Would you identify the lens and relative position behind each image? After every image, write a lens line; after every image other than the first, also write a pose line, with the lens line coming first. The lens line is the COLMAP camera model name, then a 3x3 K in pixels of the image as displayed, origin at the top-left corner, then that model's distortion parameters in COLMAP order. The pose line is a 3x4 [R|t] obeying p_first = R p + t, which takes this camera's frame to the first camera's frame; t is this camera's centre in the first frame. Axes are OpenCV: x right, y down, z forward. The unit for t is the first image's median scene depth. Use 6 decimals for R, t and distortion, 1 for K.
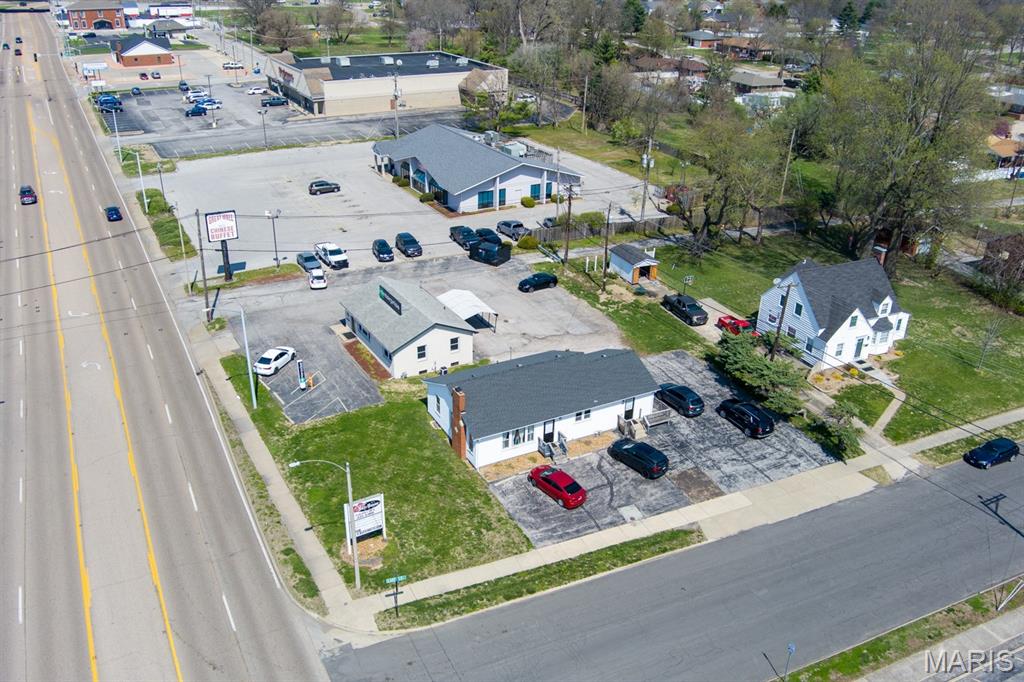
lens RADIAL K [[824.2, 0, 512.0], [0, 824.2, 341.0], [0, 0, 1]] dist [-0.061454, 0.000230]
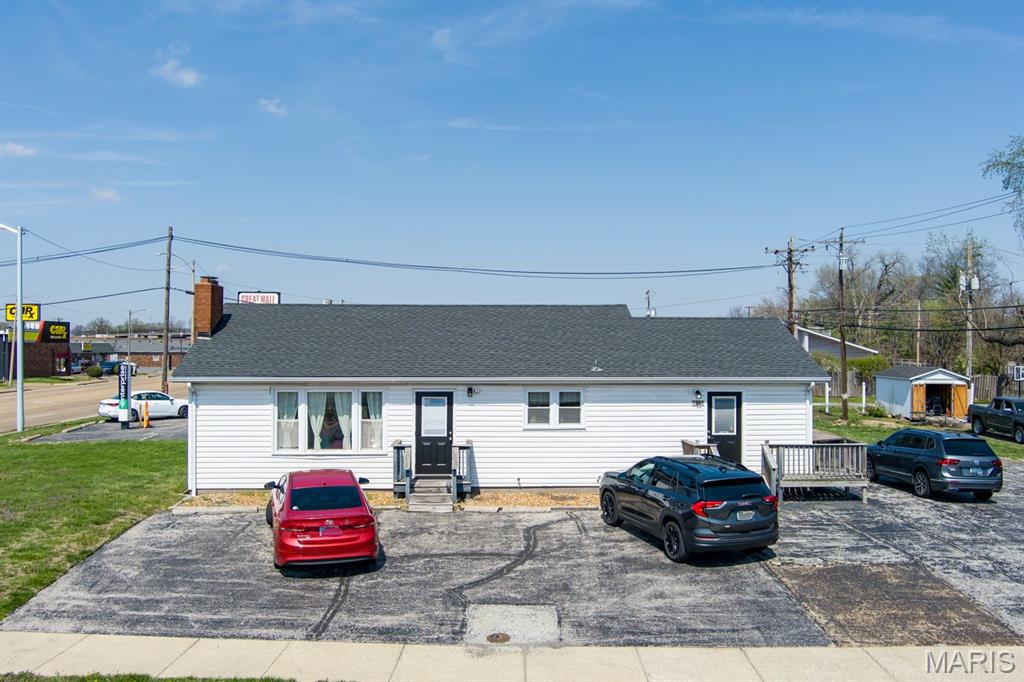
lens RADIAL K [[866.3, 0, 512.0], [0, 866.3, 341.0], [0, 0, 1]] dist [-0.067289, 0.009843]
pose [[0.904988, -0.022404, -0.424846, 0.217922], [-0.172939, 0.893011, -0.415480, 0.212305], [0.388700, 0.449477, 0.804290, 0.697993]]
